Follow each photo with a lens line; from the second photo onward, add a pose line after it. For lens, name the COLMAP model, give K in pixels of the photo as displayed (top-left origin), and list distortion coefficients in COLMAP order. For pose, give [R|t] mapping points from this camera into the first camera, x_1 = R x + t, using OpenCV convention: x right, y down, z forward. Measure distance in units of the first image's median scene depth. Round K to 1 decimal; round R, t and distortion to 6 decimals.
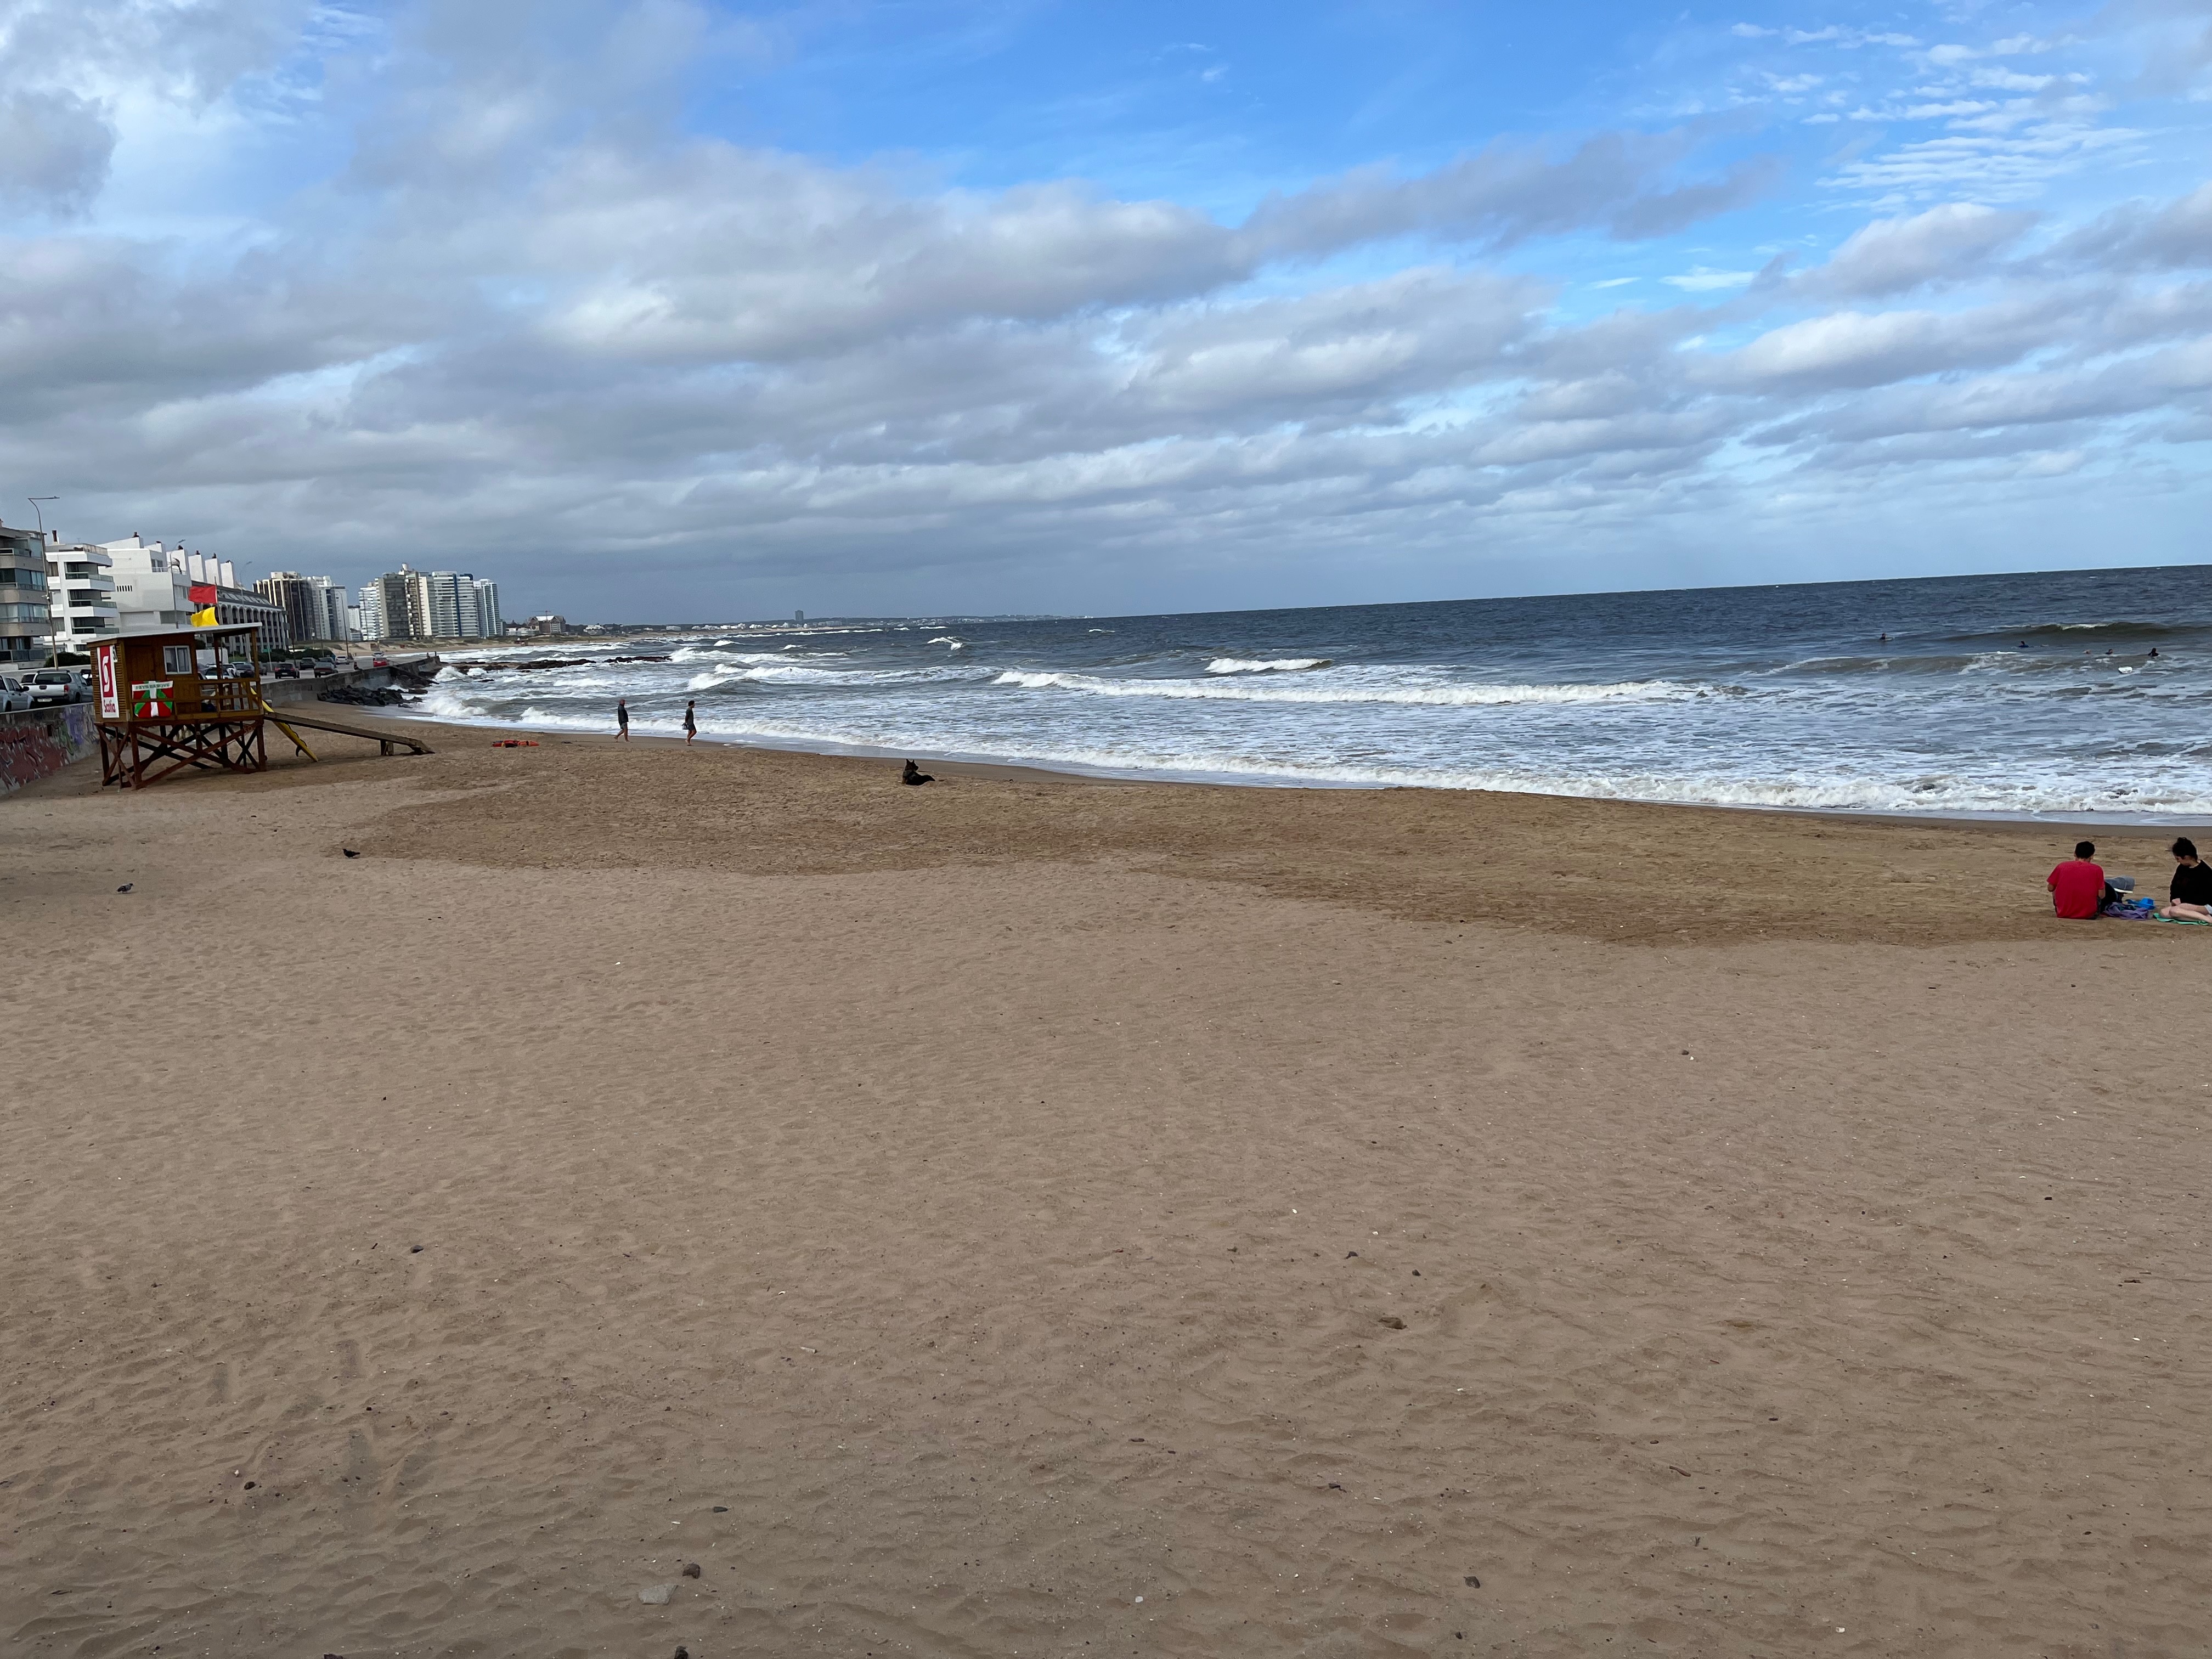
lens RADIAL K [[1676.1, 0, 1091.5], [0, 1676.1, 853.7], [0, 0, 1]] dist [0.060523, -0.089343]
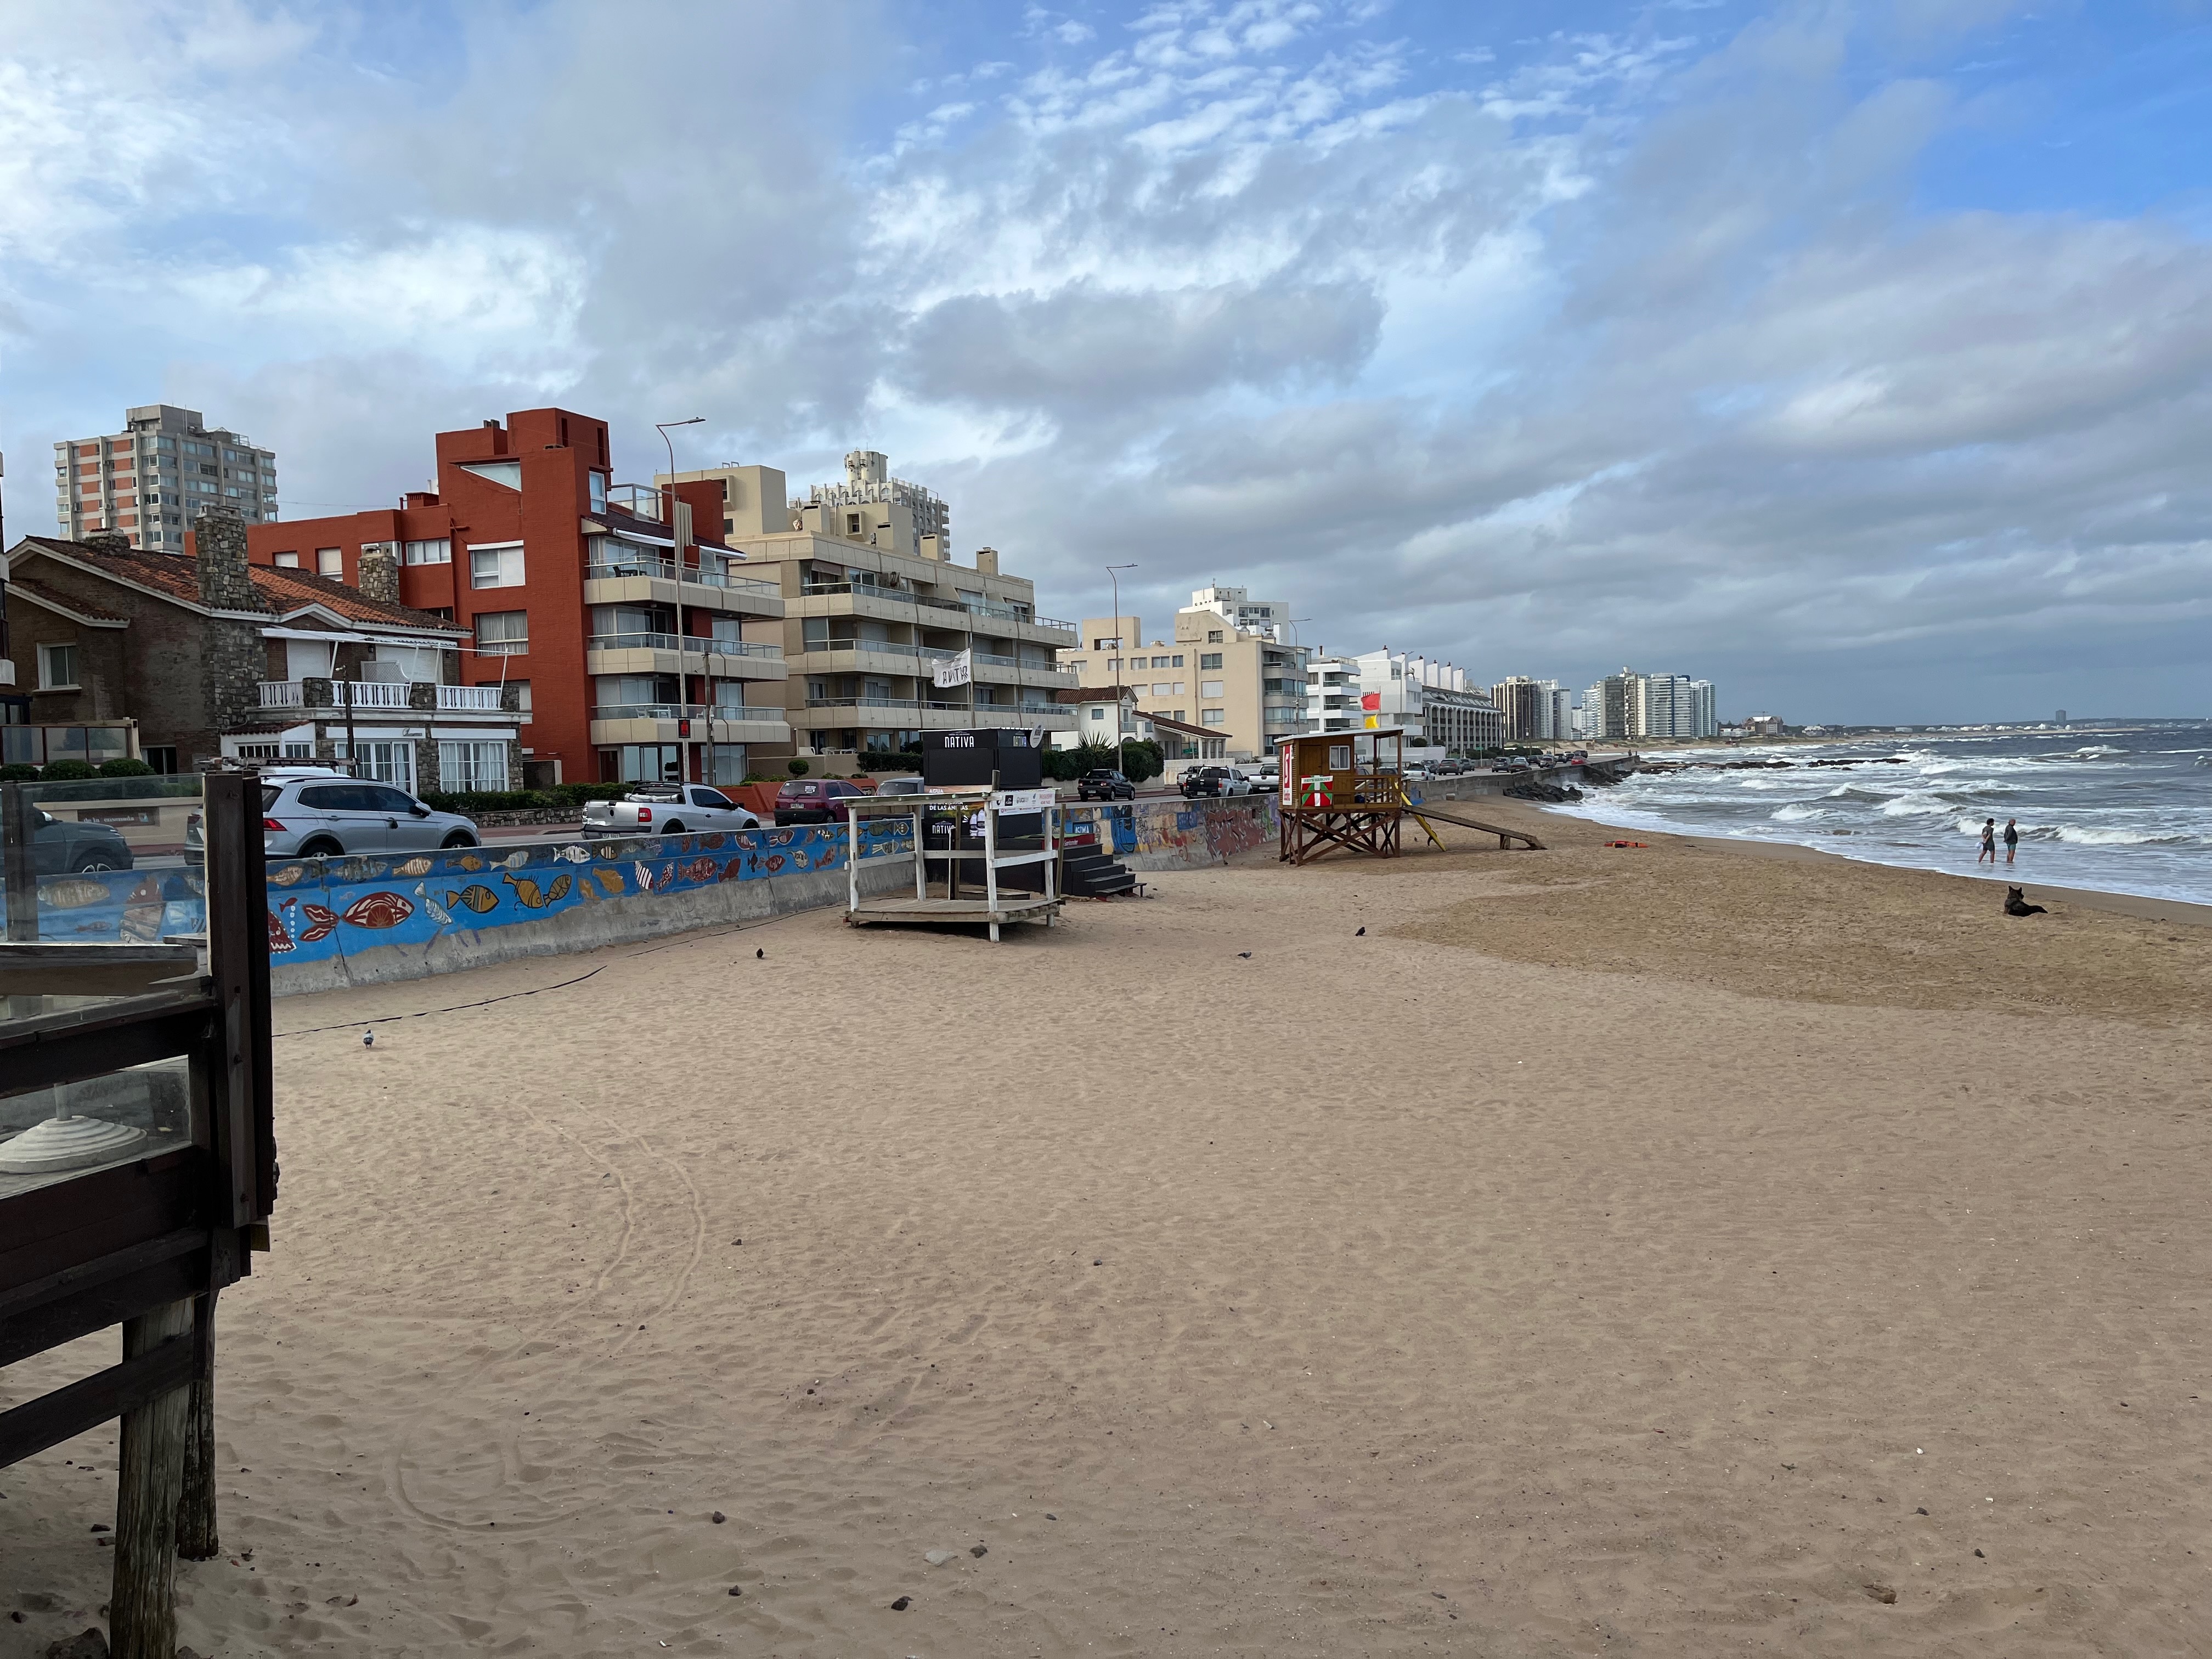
lens RADIAL K [[1676.1, 0, 1091.5], [0, 1676.1, 853.7], [0, 0, 1]] dist [0.060523, -0.089343]
pose [[0.758943, 0.056862, -0.648670, 0.442066], [-0.094181, 0.995291, -0.022944, -0.033116], [0.644310, 0.078505, 0.760724, 0.088263]]
